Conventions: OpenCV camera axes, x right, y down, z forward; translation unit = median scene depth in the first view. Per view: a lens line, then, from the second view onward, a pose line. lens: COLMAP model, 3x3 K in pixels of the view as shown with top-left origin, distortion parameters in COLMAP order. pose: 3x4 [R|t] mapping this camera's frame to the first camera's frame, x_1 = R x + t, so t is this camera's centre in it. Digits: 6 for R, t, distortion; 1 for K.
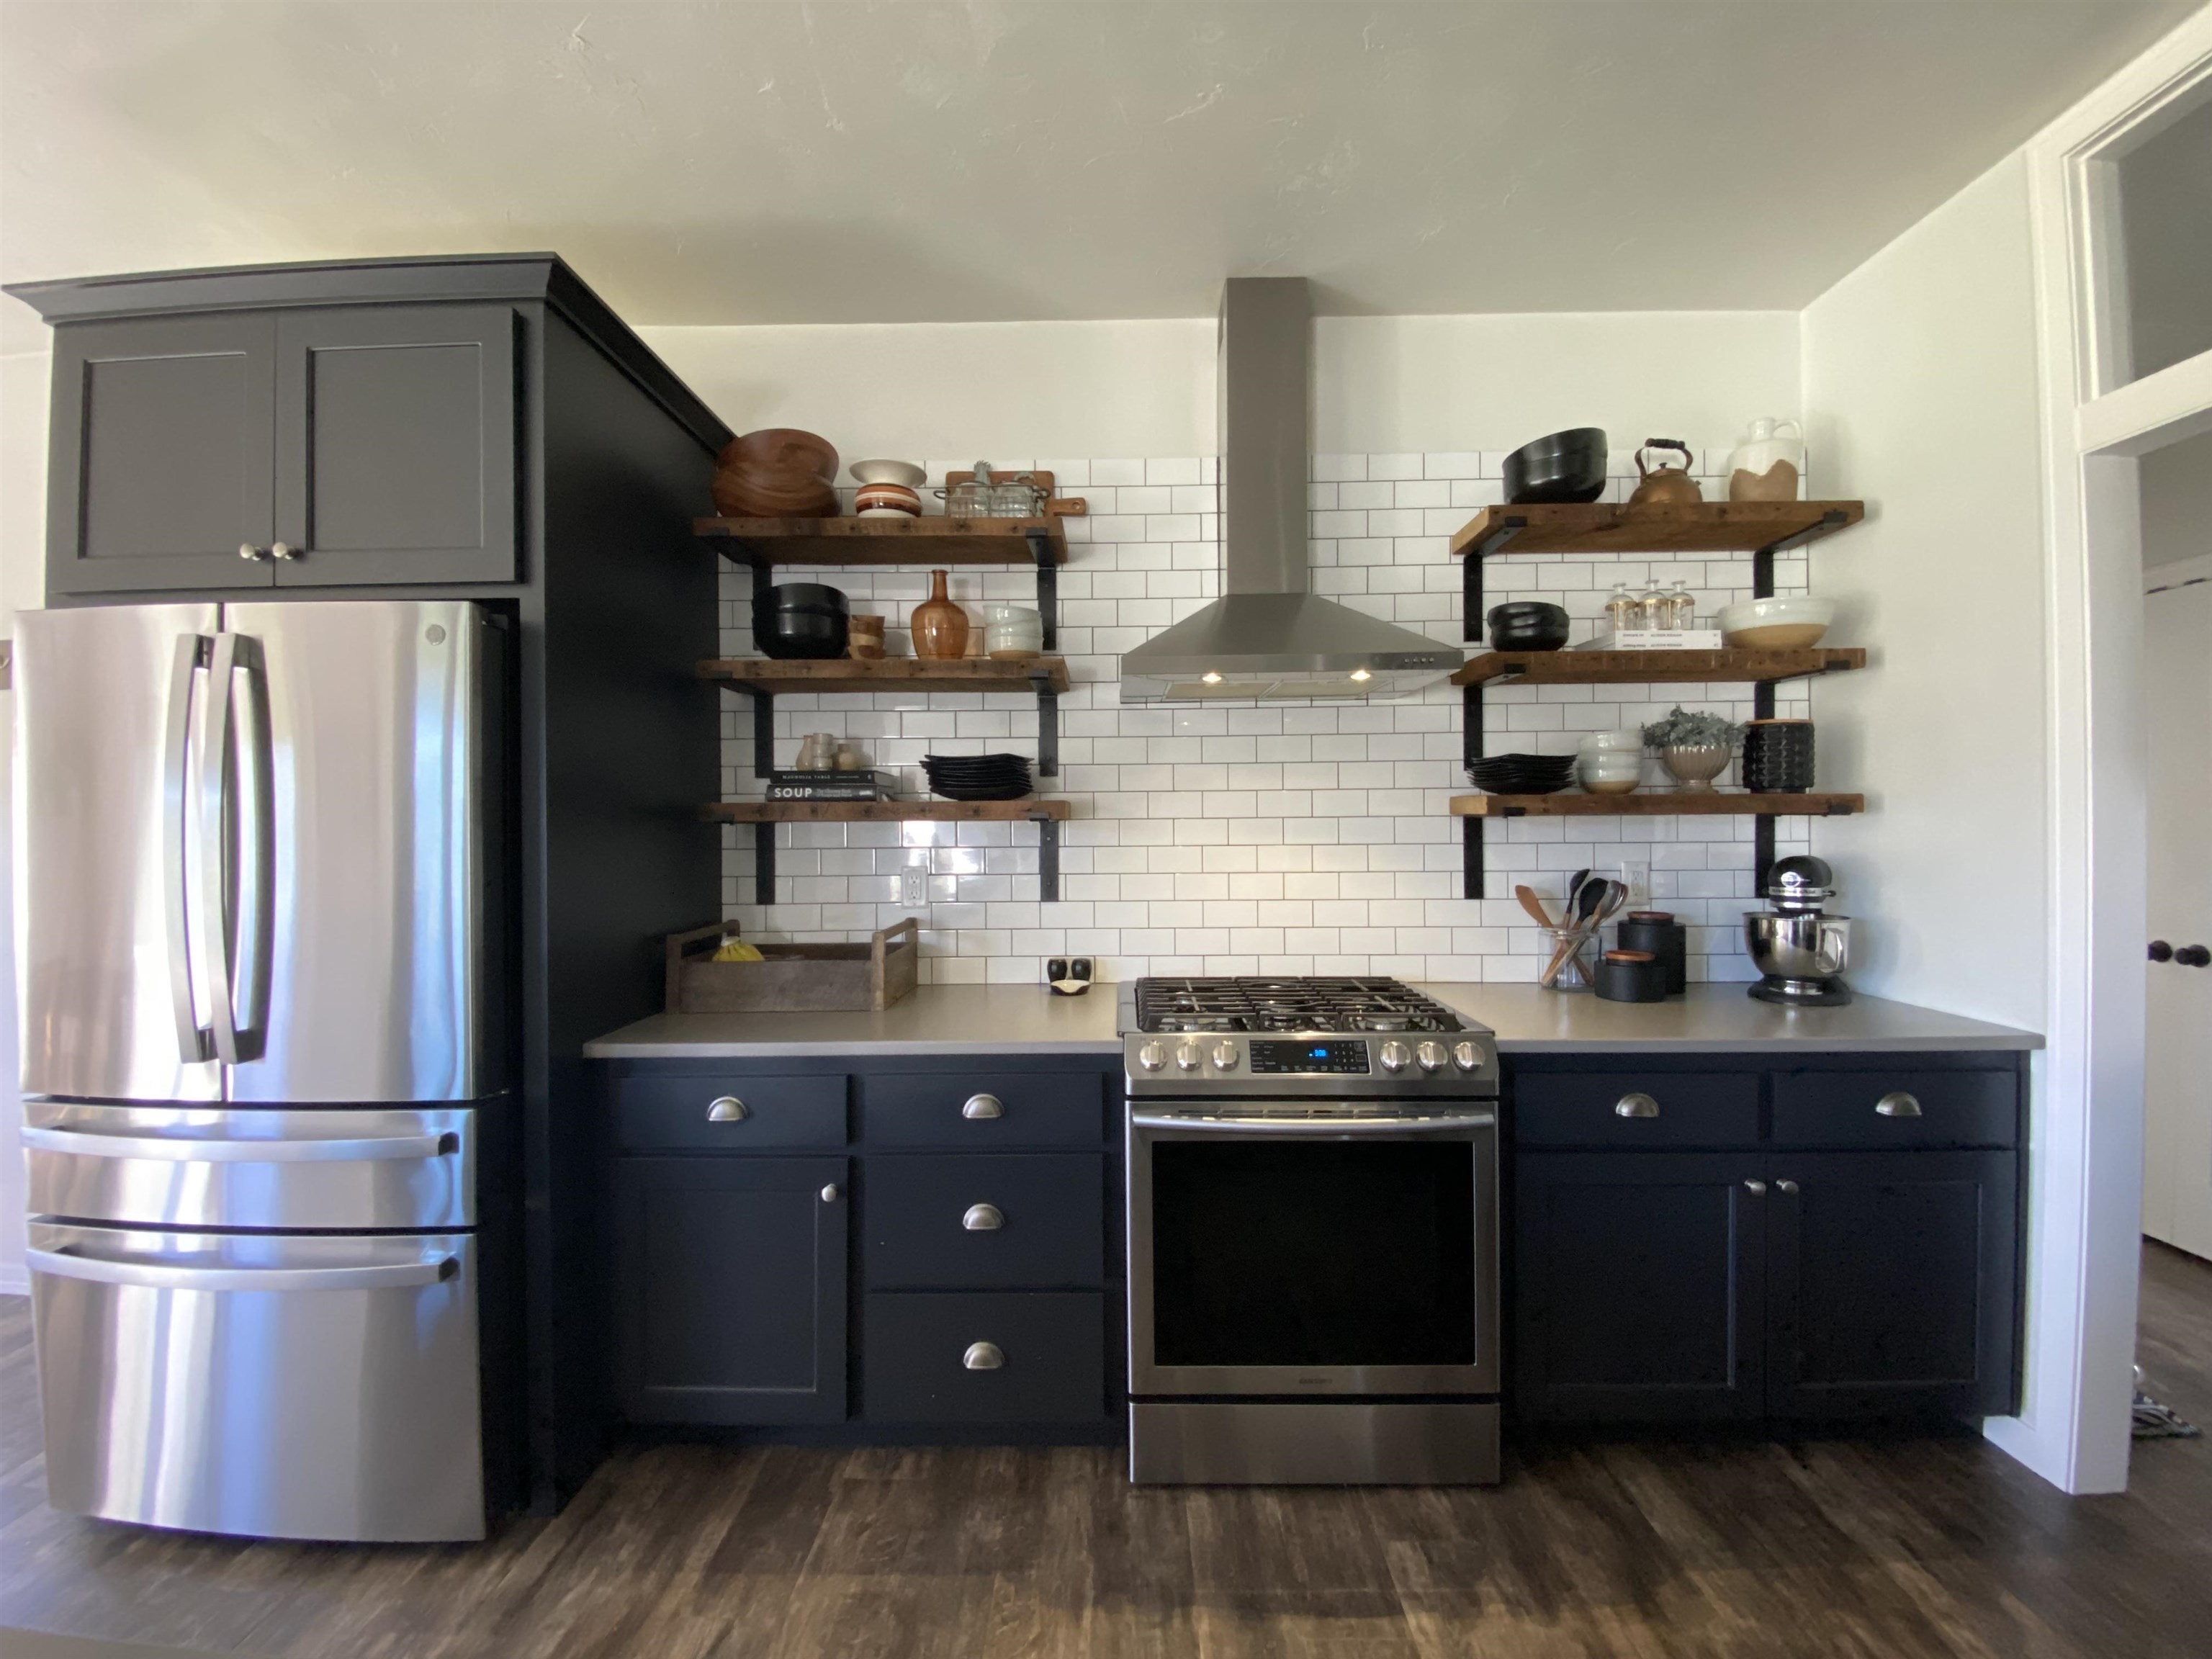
lens RADIAL K [[895.0, 0, 1100.3], [0, 895.0, 834.3], [0, 0, 1]] dist [0.013272, -0.010281]
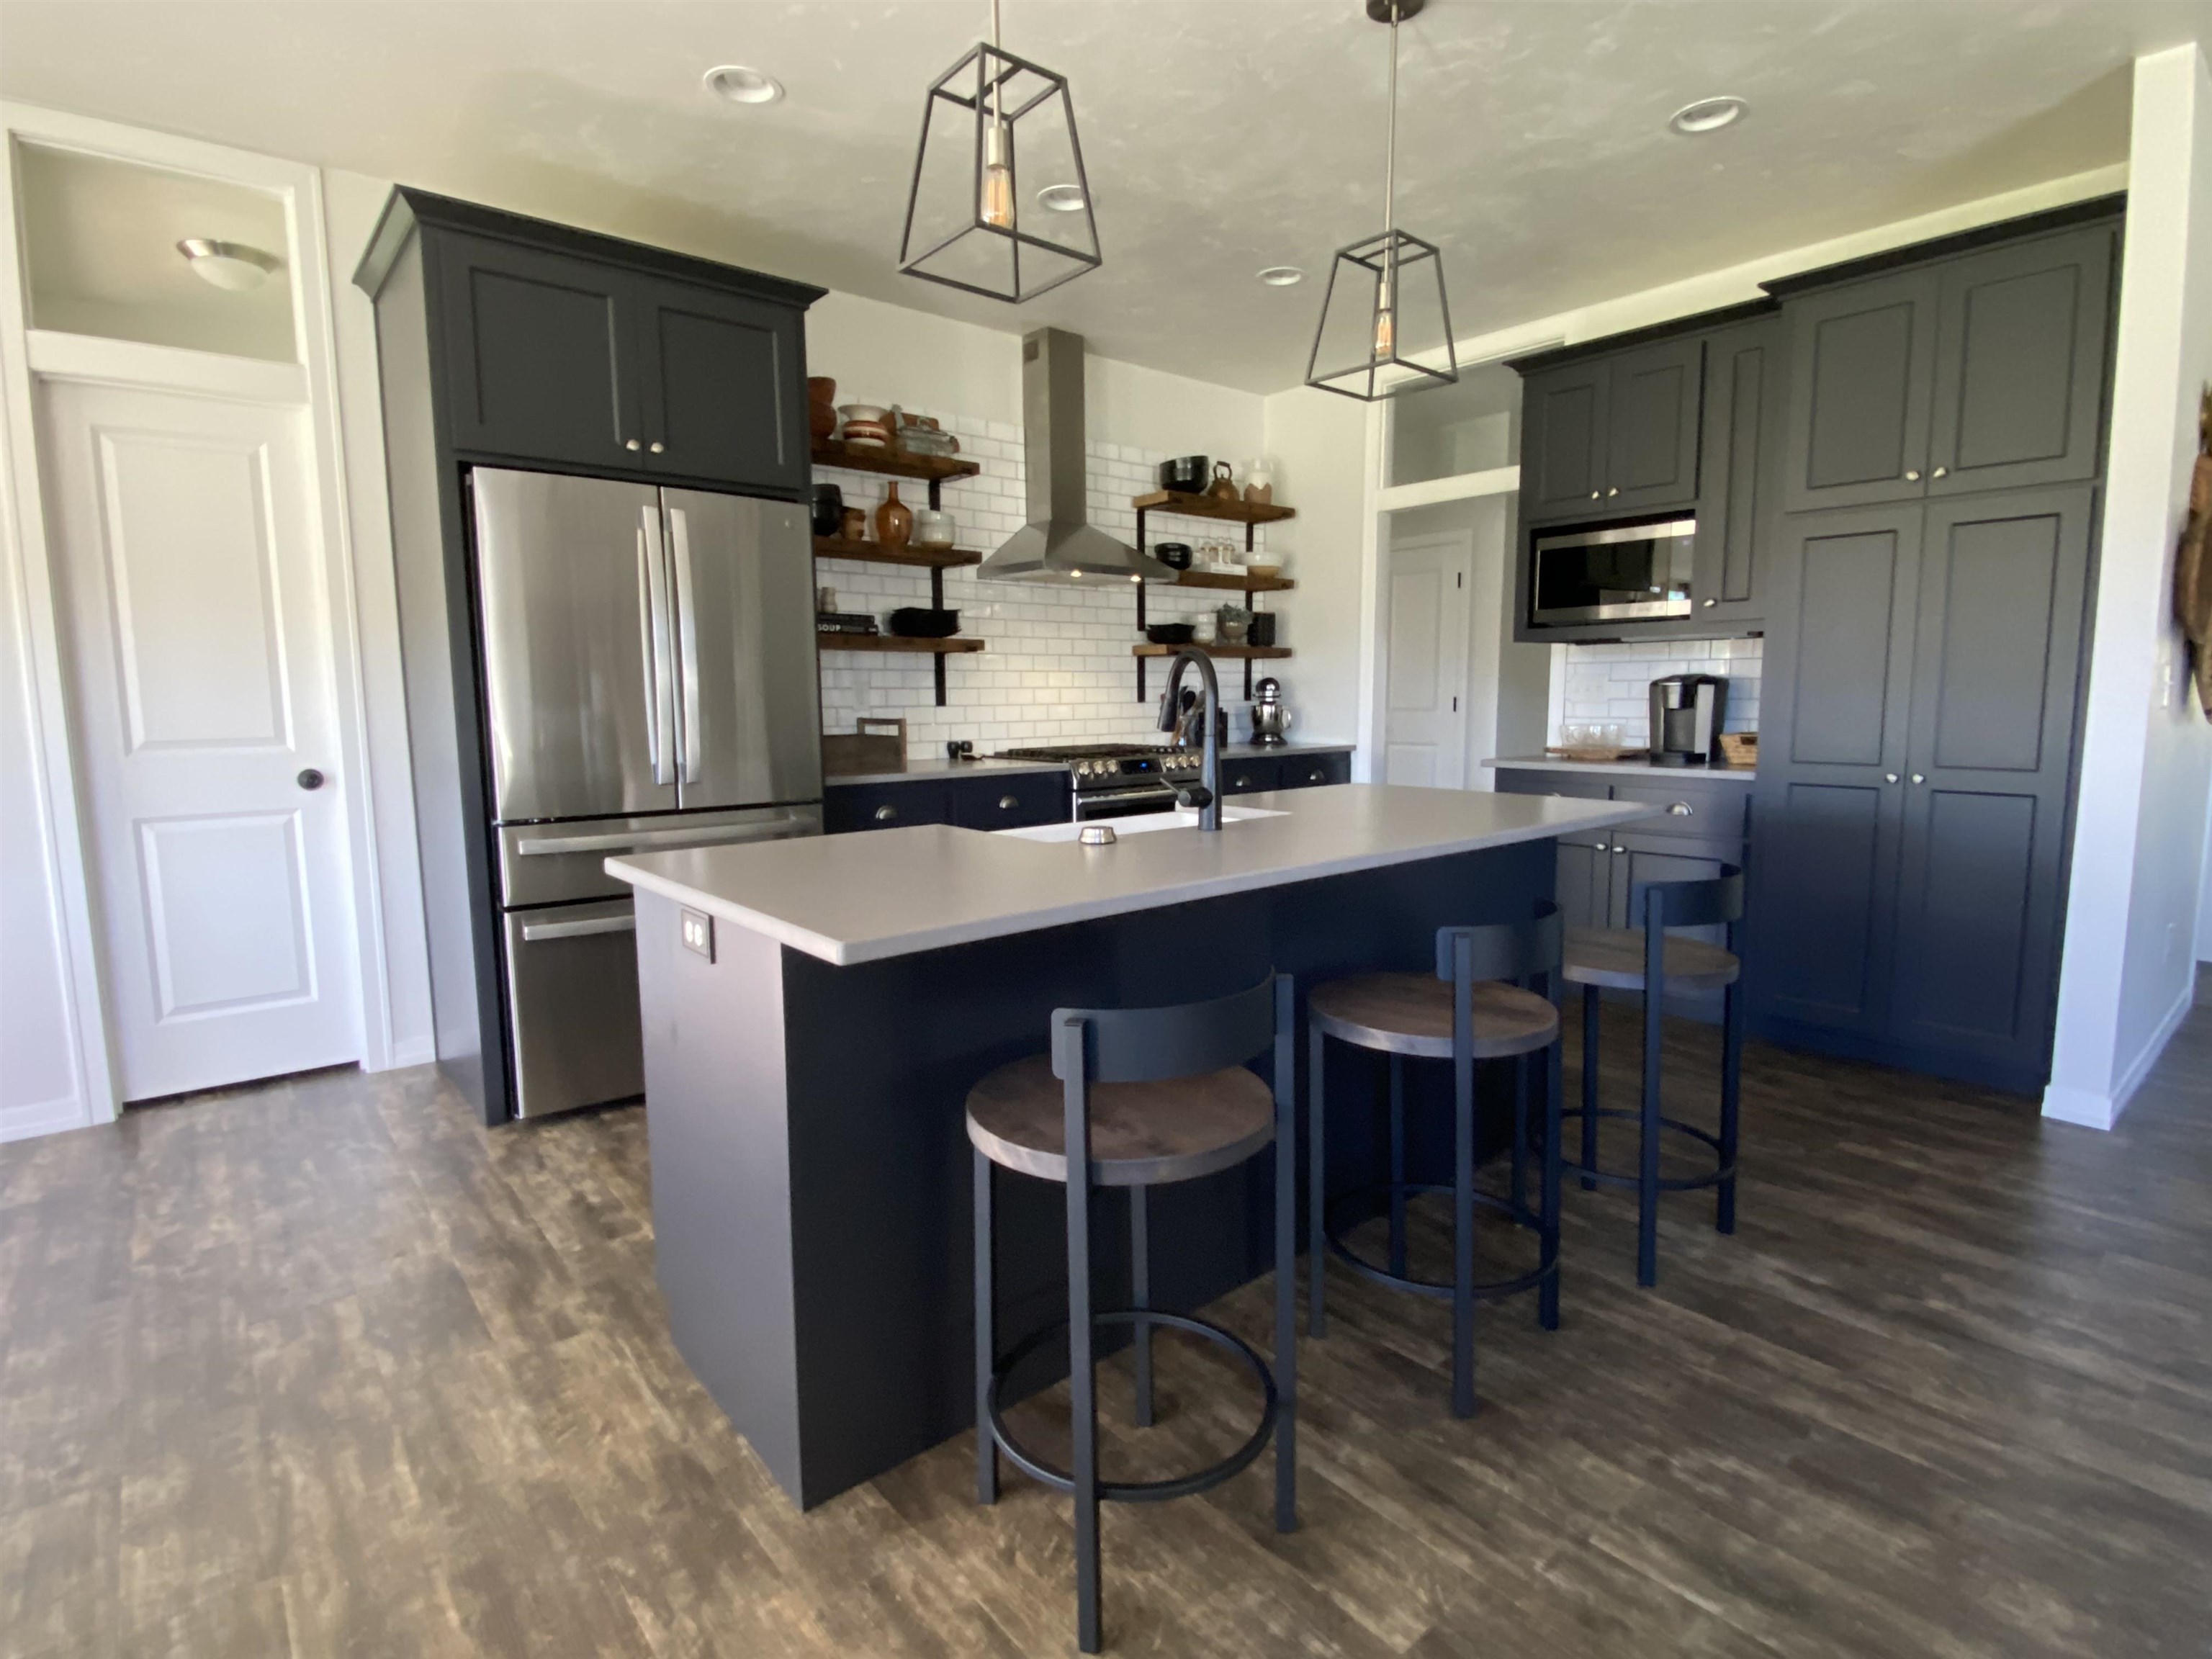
lens RADIAL K [[1085.1, 0, 1085.9], [0, 1085.1, 845.2], [0, 0, 1]] dist [0.002592, -0.006747]
pose [[0.758555, -0.089610, 0.645418, -1.166337], [0.009410, 0.991902, 0.126656, 0.082667], [-0.651542, -0.090002, 0.753255, -0.640899]]
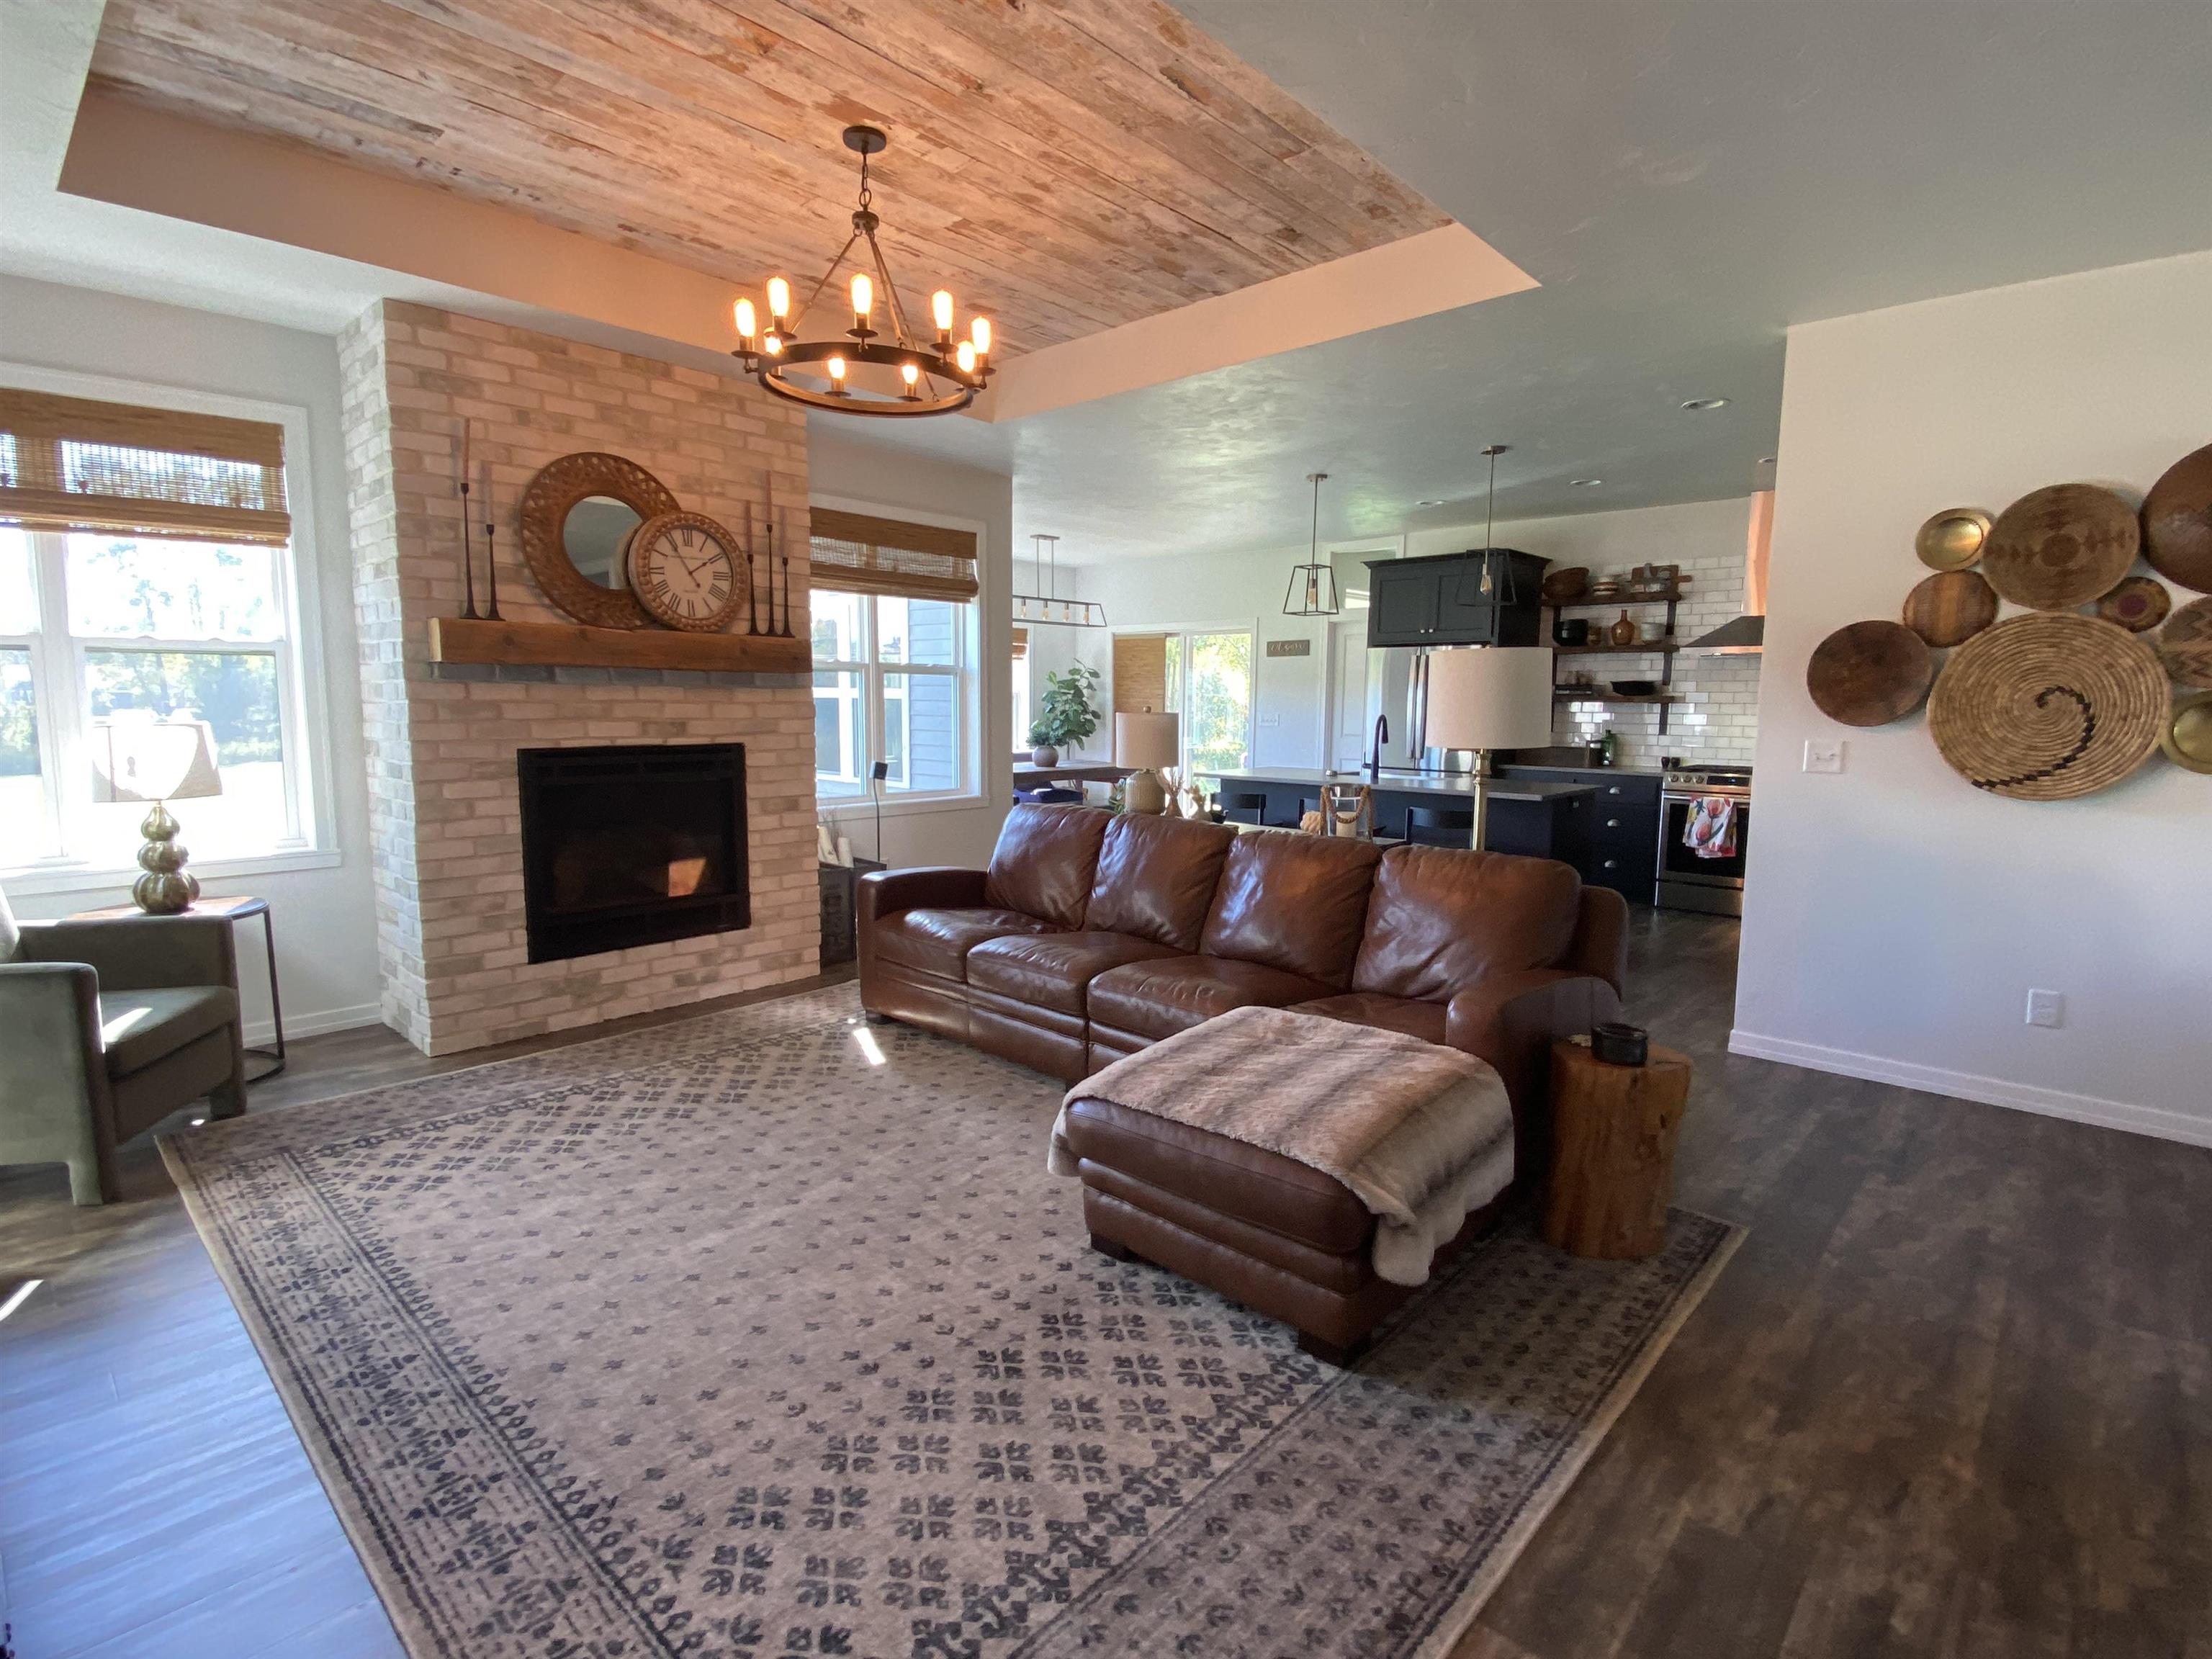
lens RADIAL K [[1085.1, 0, 1104.4], [0, 1085.1, 827.8], [0, 0, 1]] dist [0.002592, -0.006747]
pose [[0.753968, 0.089449, -0.650793, 0.824875], [-0.020343, 0.993390, 0.112970, 0.021373], [0.656597, -0.071937, 0.750803, -2.528296]]
